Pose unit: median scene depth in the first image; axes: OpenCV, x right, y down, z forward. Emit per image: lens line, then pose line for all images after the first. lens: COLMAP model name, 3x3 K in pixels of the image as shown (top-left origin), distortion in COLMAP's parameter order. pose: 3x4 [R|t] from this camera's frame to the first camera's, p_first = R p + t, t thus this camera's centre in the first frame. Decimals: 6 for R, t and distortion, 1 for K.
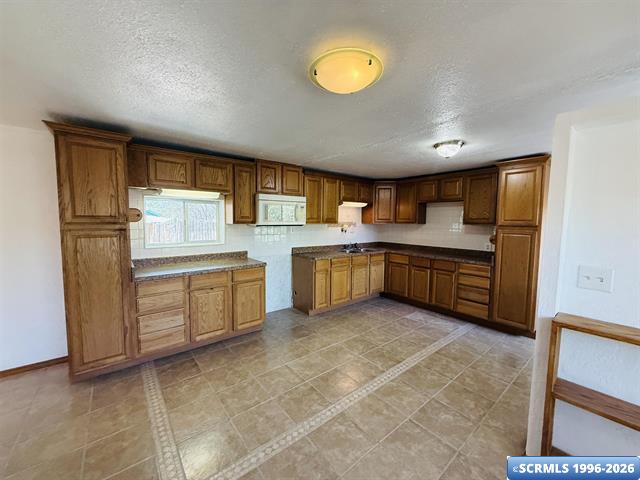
lens RADIAL K [[255.6, 0, 317.8], [0, 255.6, 239.1], [0, 0, 1]] dist [0.001372, 0.000167]
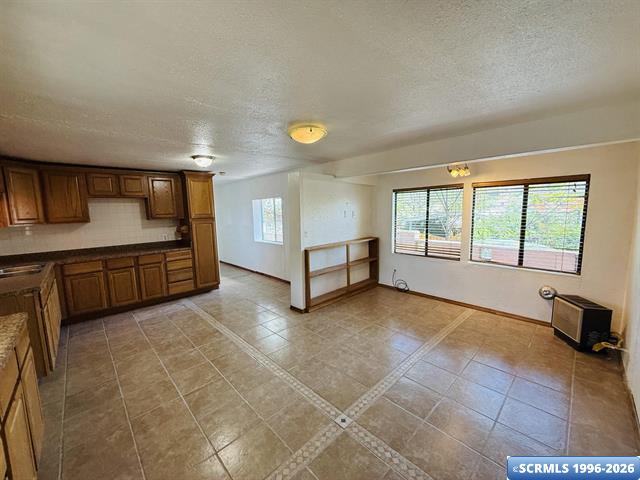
lens RADIAL K [[255.6, 0, 317.8], [0, 255.6, 239.1], [0, 0, 1]] dist [0.001372, 0.000167]
pose [[-0.088150, -0.117119, 0.989198, -0.670435], [0.101303, 0.986861, 0.125870, -0.046215], [-0.990943, 0.111304, -0.075128, 0.426444]]
